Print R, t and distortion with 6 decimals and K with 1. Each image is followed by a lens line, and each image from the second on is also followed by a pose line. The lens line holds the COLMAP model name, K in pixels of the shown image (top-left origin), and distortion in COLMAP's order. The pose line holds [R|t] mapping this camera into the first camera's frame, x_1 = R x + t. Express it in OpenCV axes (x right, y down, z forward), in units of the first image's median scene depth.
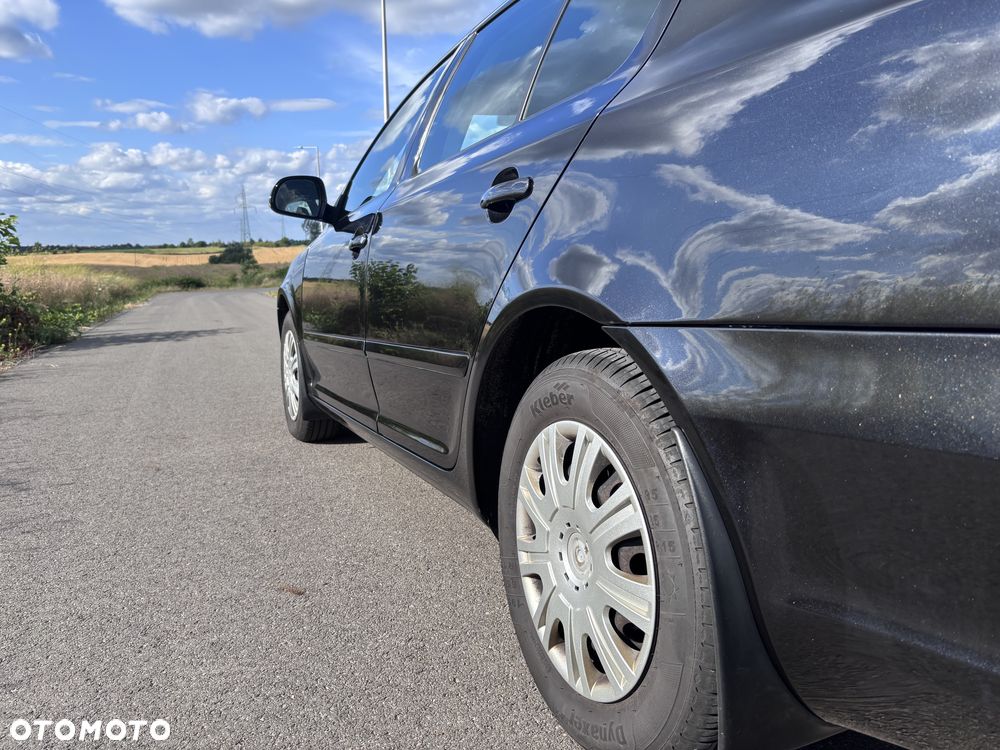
lens RADIAL K [[748.4, 0, 510.6], [0, 748.4, 367.6], [0, 0, 1]] dist [0.051956, -0.050123]
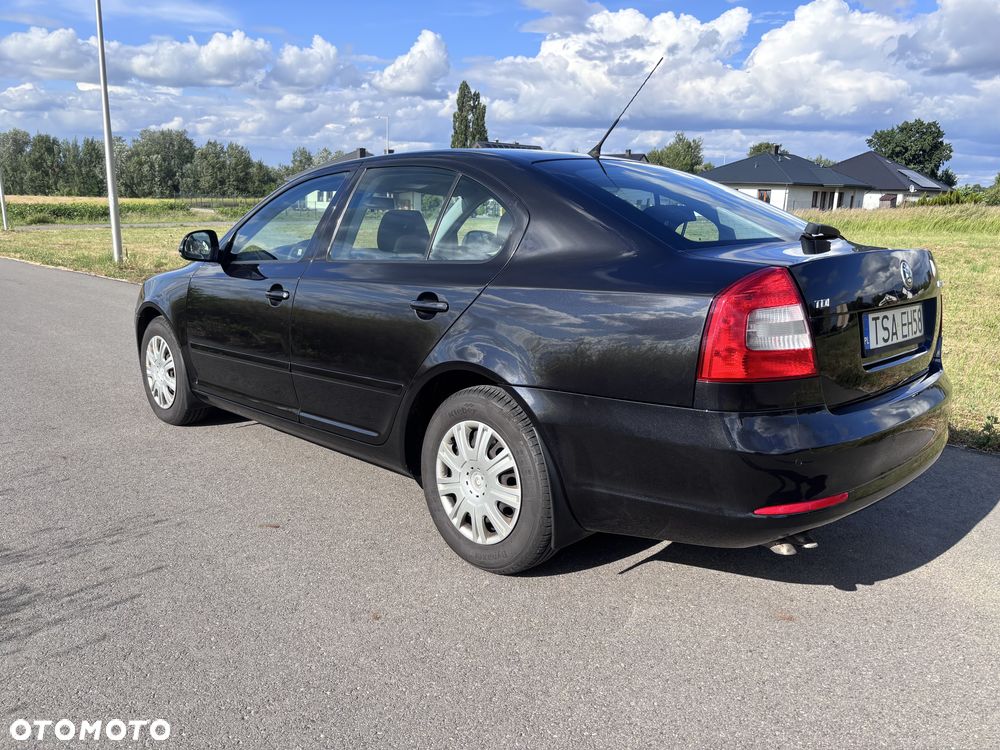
lens RADIAL K [[748.4, 0, 514.0], [0, 748.4, 367.9], [0, 0, 1]] dist [0.051956, -0.050123]
pose [[0.935474, -0.034548, 0.351702, -0.592007], [0.011051, 0.997583, 0.068598, -0.237827], [-0.353222, -0.060284, 0.933595, -1.096992]]
